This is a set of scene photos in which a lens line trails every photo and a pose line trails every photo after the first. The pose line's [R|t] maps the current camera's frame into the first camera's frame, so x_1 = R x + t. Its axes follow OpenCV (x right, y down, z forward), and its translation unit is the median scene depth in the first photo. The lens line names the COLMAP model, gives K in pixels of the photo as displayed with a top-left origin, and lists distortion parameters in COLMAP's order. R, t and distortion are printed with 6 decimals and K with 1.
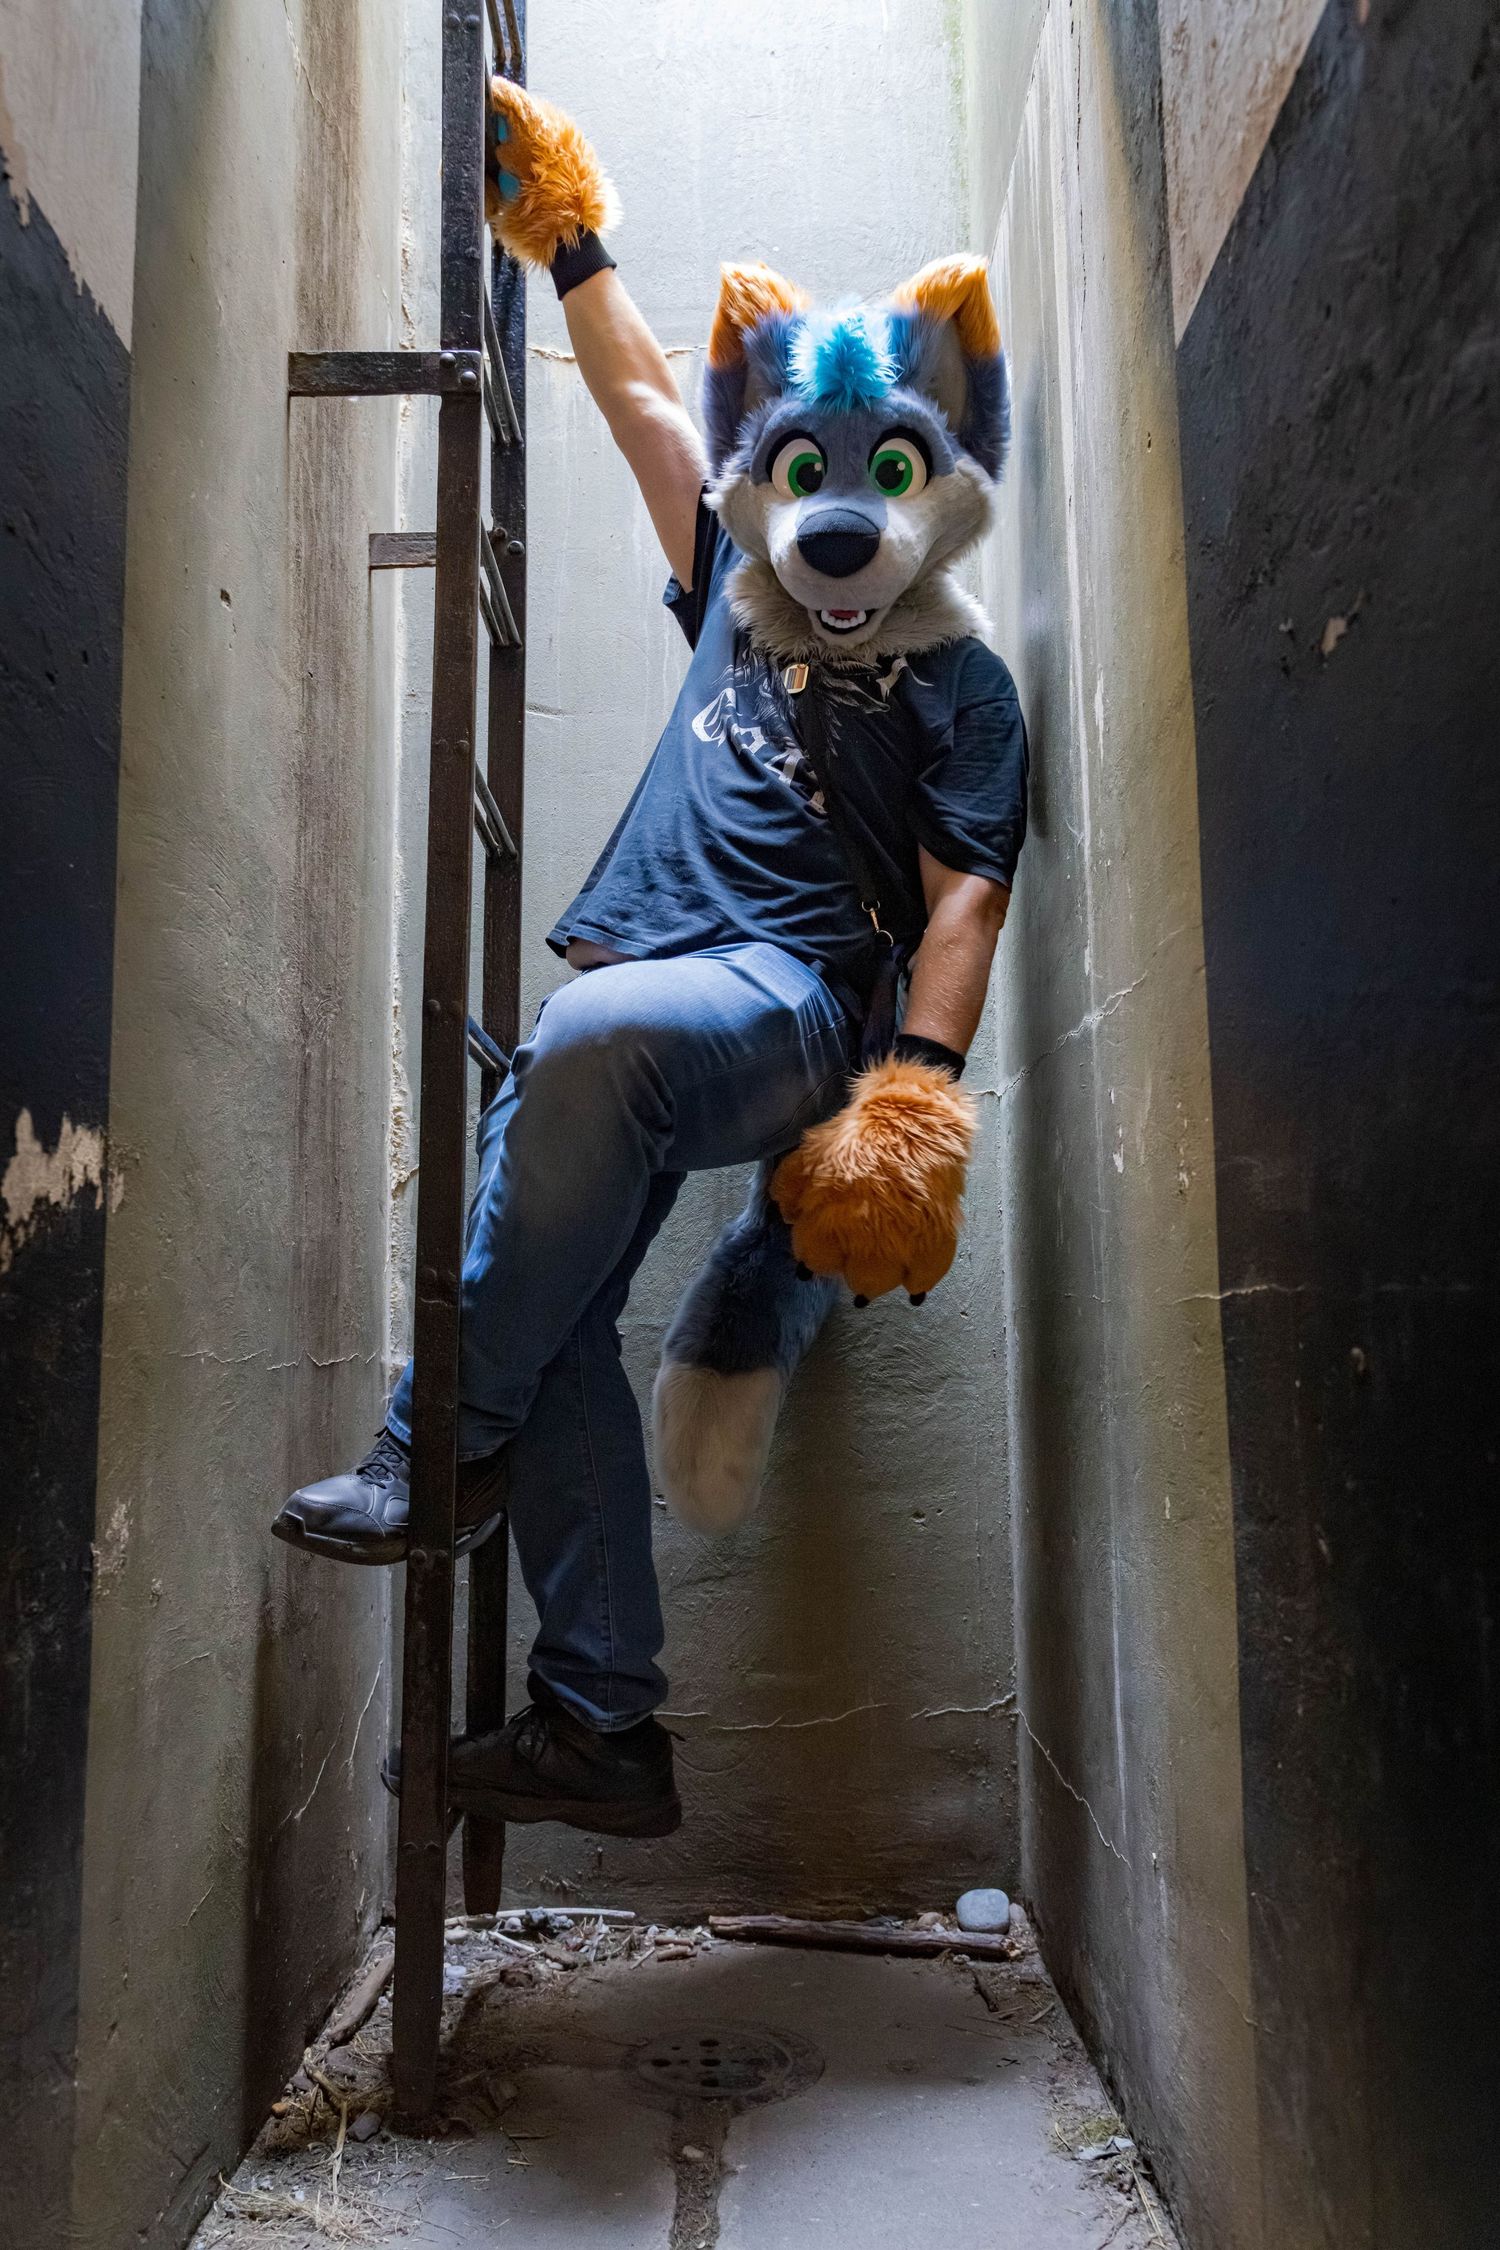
lens RADIAL K [[1790.5, 0, 750.0], [0, 1790.5, 1125.0], [0, 0, 1]] dist [-0.000720, -0.003244]
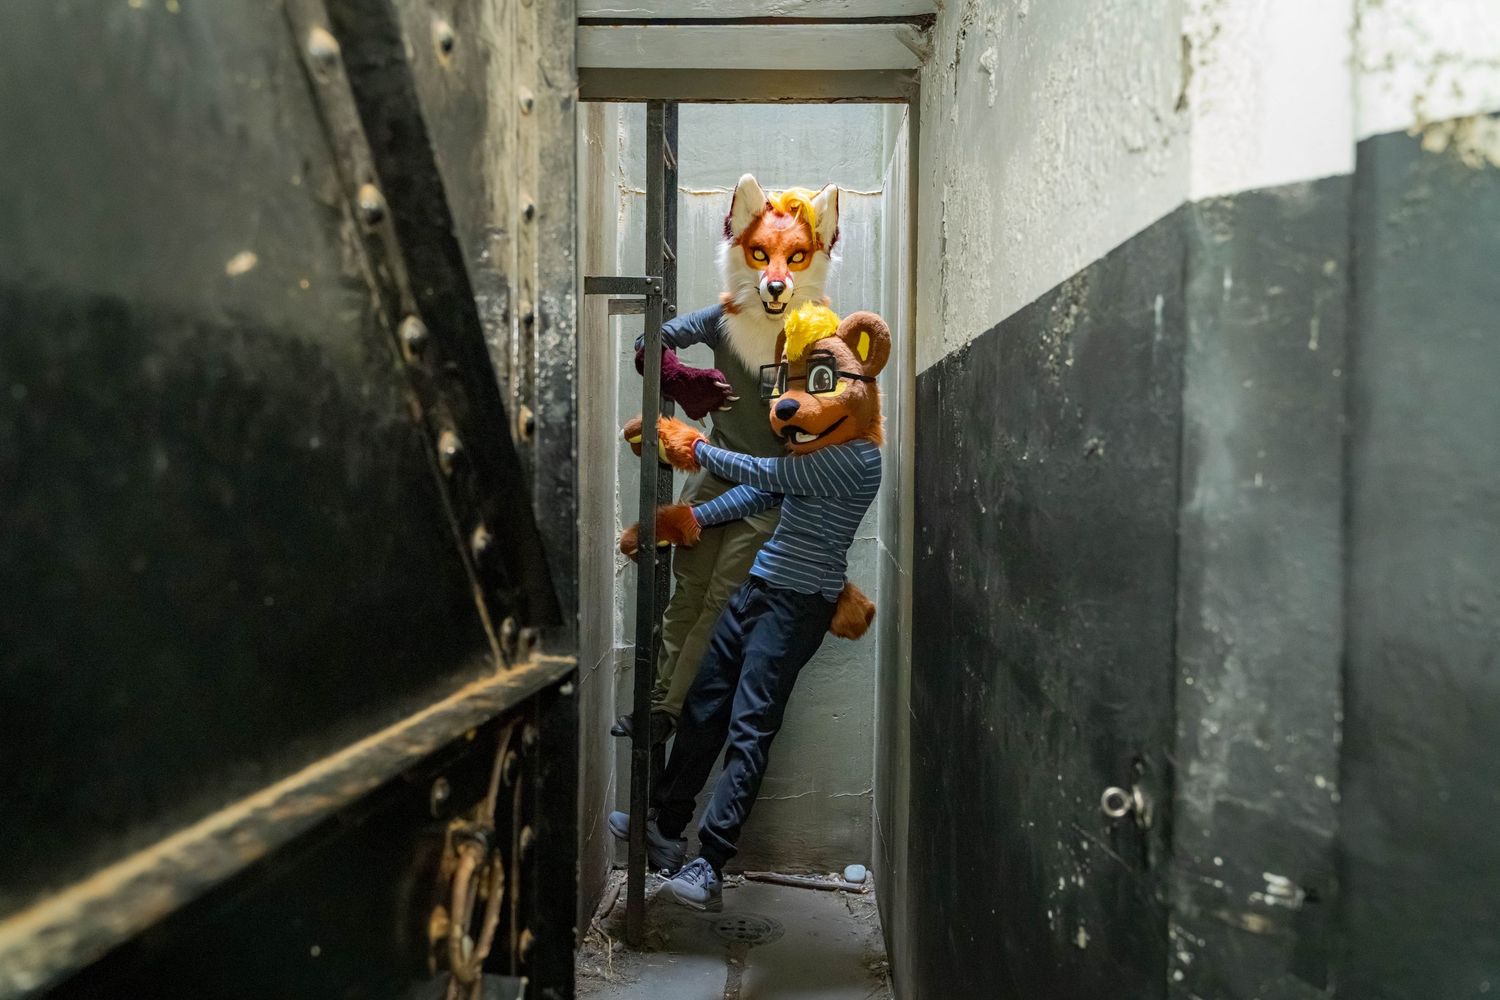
lens RADIAL K [[1193.7, 0, 750.0], [0, 1193.7, 500.0], [0, 0, 1]] dist [-0.000720, -0.003244]
pose [[0.999000, 0.026933, -0.035695, 0.031007], [-0.020925, 0.987039, 0.159111, -0.336189], [0.039518, -0.158204, 0.986615, -0.562265]]
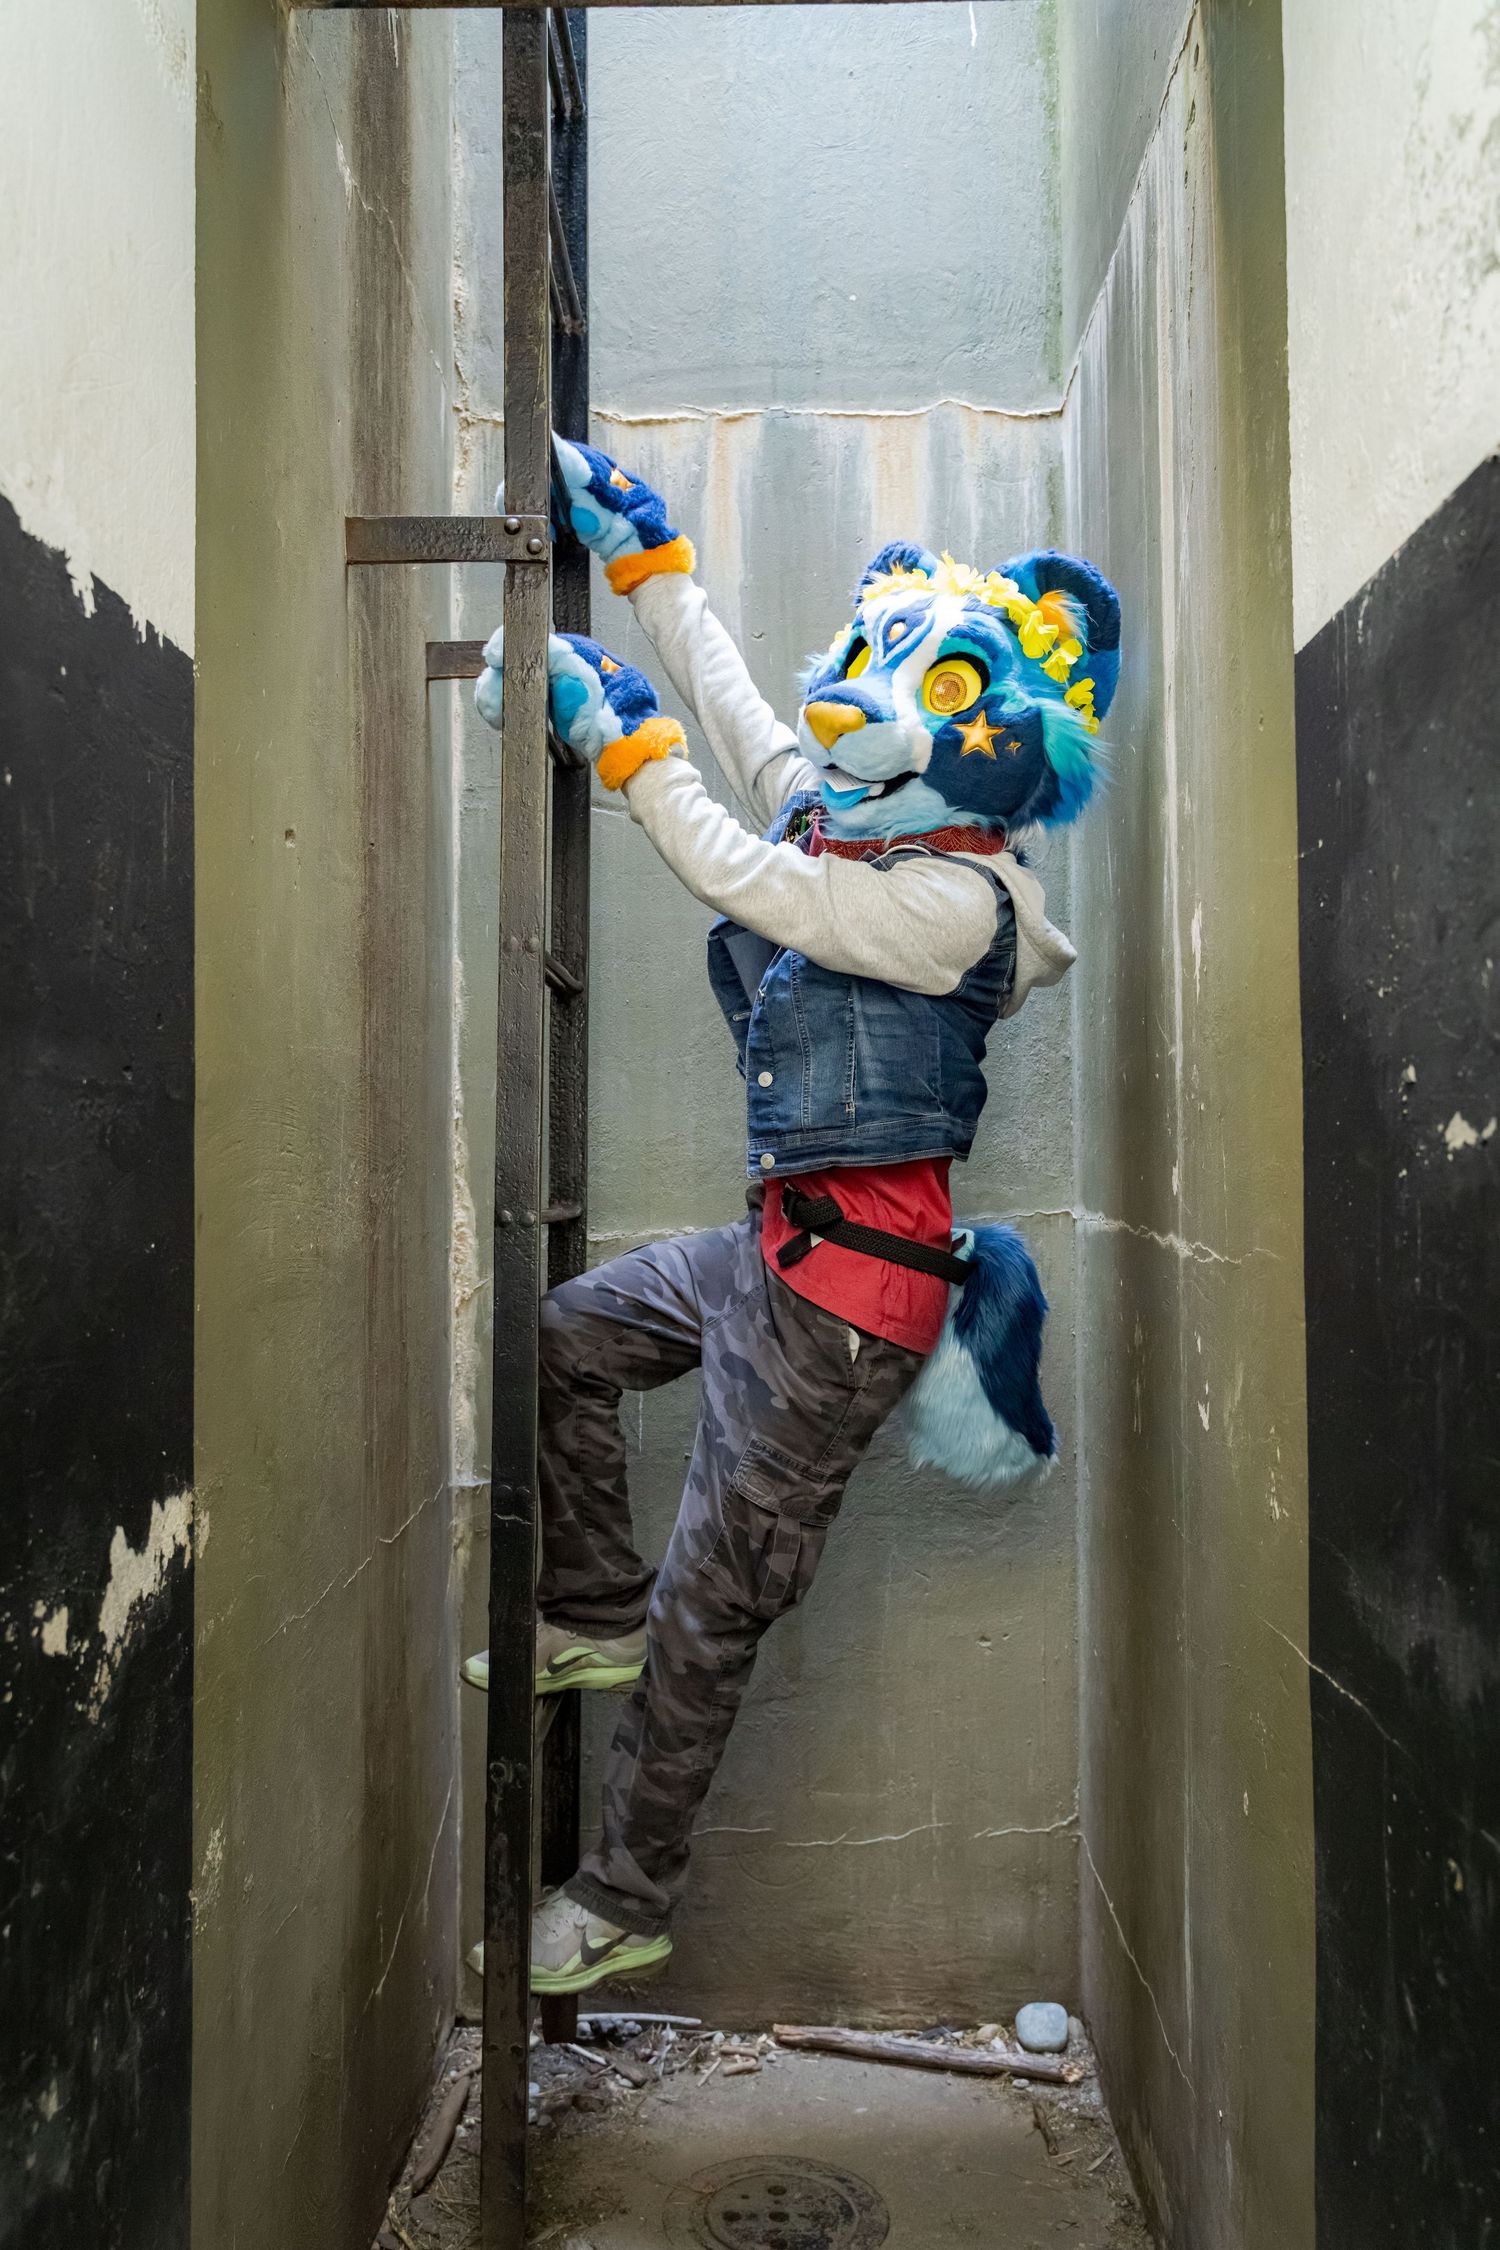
lens RADIAL K [[1836.2, 0, 750.0], [0, 1836.2, 1125.0], [0, 0, 1]] dist [-0.006510, 0.003334]
pose [[0.999681, 0.007215, -0.024201, -0.014936], [-0.004835, 0.995272, 0.097010, -0.176483], [0.024787, -0.096862, 0.994989, 0.005206]]
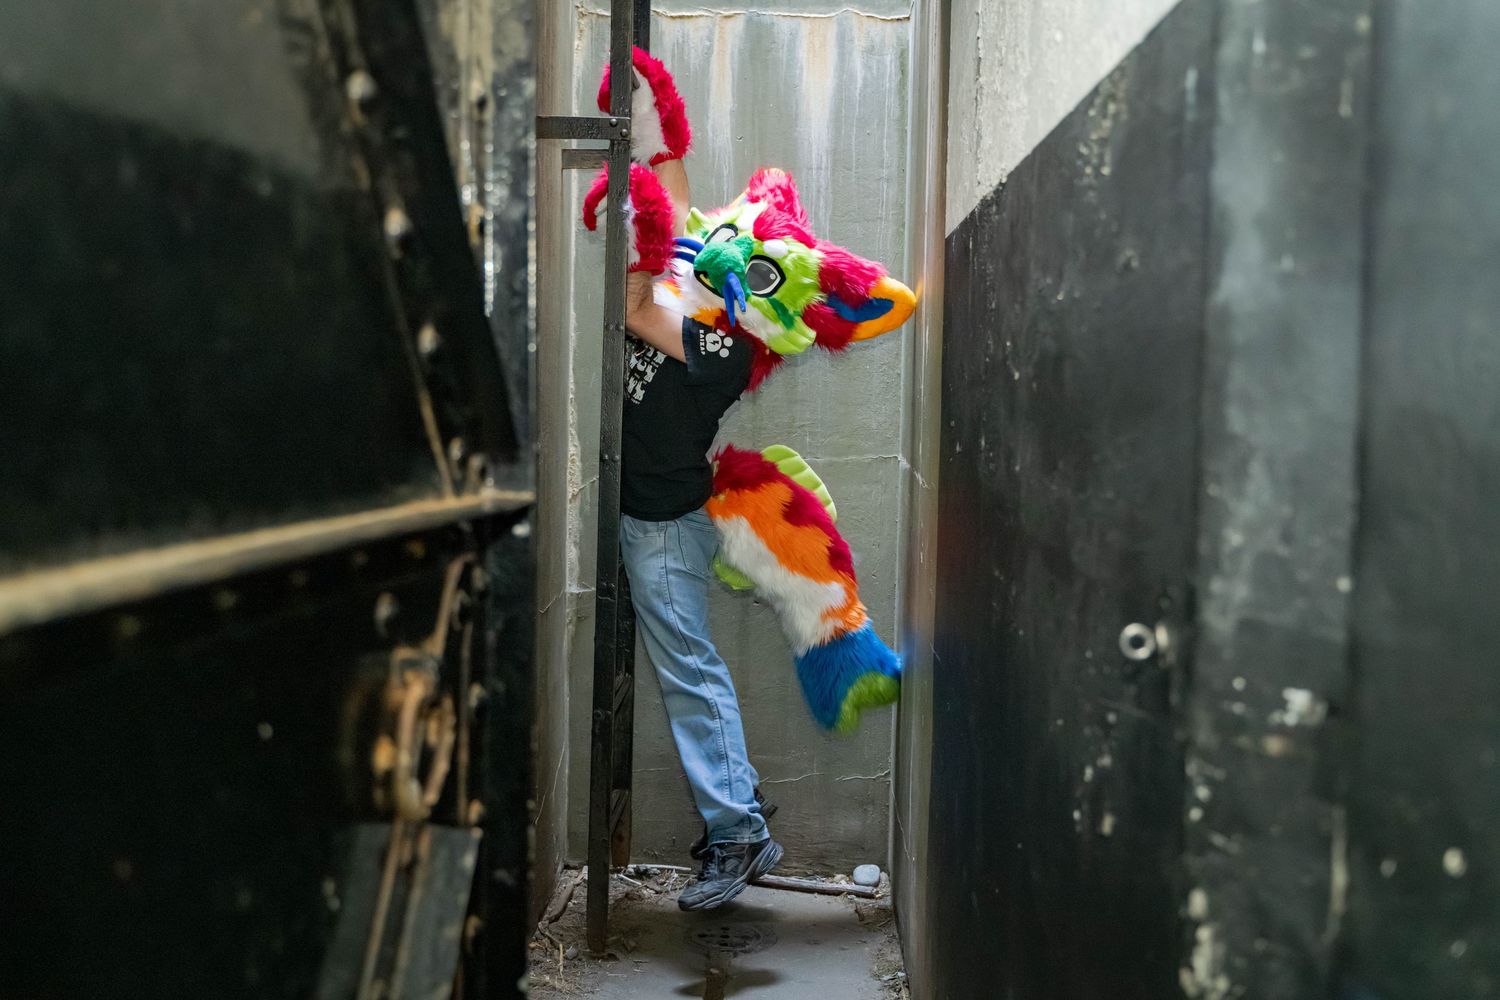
lens RADIAL K [[1569.7, 0, 750.0], [0, 1569.7, 500.0], [0, 0, 1]] dist [-0.010323, -0.023005]
pose [[0.998917, 0.035917, -0.029565, 0.038504], [-0.029645, 0.981249, 0.190451, -0.301178], [0.035852, -0.189368, 0.981251, -0.642265]]
